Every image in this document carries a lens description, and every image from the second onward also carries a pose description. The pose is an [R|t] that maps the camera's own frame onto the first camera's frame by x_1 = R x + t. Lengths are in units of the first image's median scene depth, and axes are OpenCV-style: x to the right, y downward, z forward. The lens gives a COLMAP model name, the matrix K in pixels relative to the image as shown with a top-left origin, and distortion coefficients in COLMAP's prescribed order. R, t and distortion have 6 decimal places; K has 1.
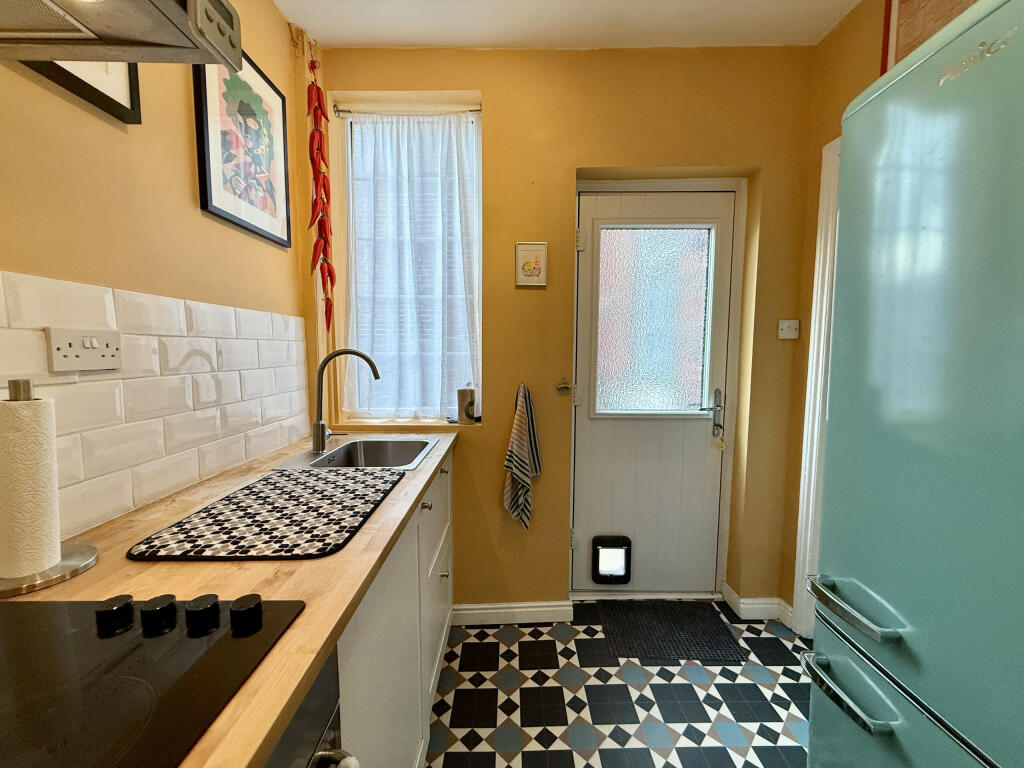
lens RADIAL K [[411.6, 0, 509.5], [0, 411.6, 383.6], [0, 0, 1]] dist [-0.001067, 0.000842]
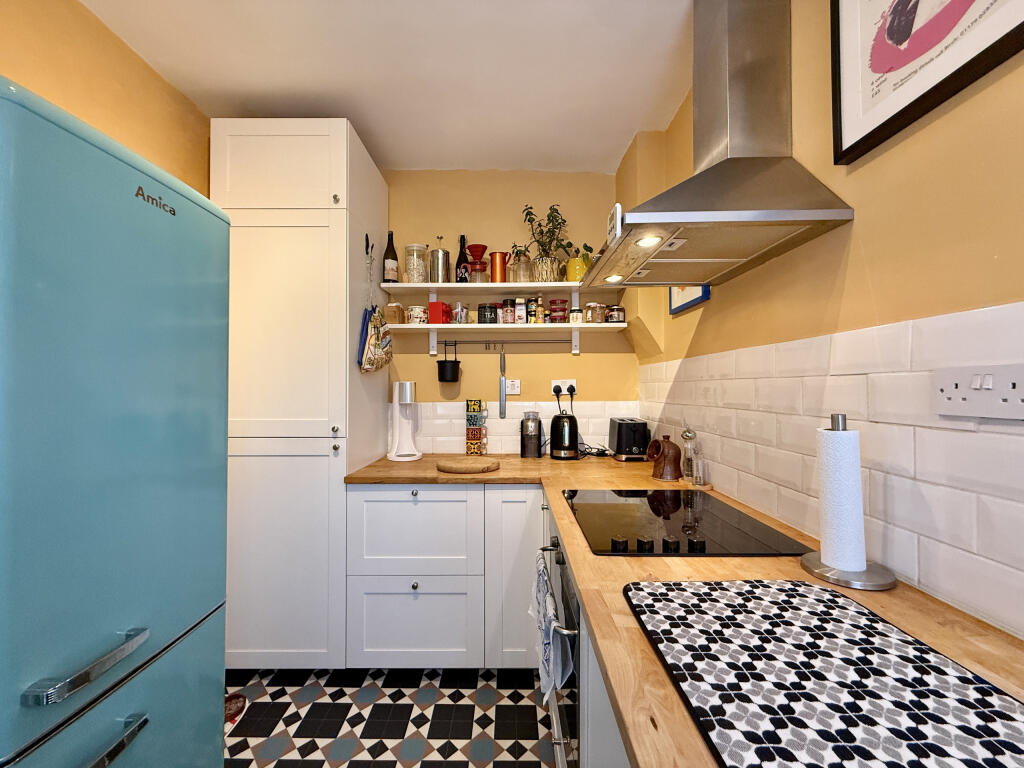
lens RADIAL K [[411.6, 0, 519.1], [0, 411.6, 384.1], [0, 0, 1]] dist [-0.001067, 0.000842]
pose [[-1.000000, -0.000468, 0.000315, -0.105681], [-0.000445, 0.997557, 0.069857, -0.106391], [-0.000347, 0.069857, -0.997557, 1.259800]]
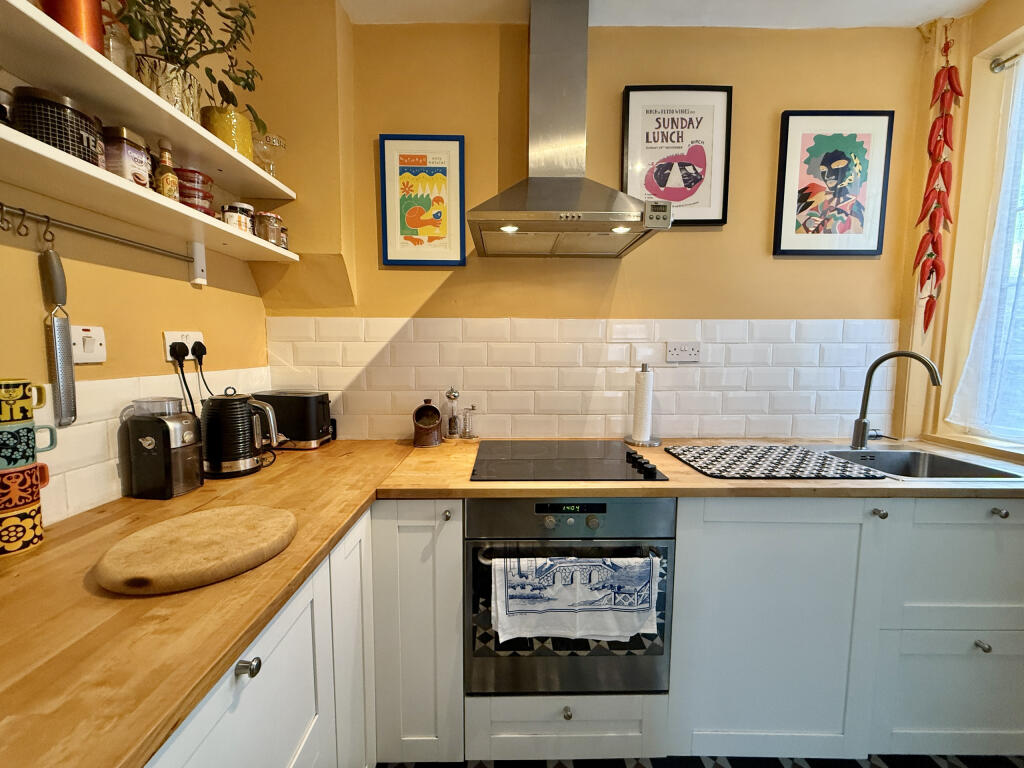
lens RADIAL K [[411.6, 0, 515.7], [0, 411.6, 388.1], [0, 0, 1]] dist [-0.001067, 0.000842]
pose [[0.012984, 0.089453, -0.995906, 0.727269], [-0.083925, 0.992573, 0.088059, -0.008243], [0.996387, 0.082438, 0.020395, 0.100567]]
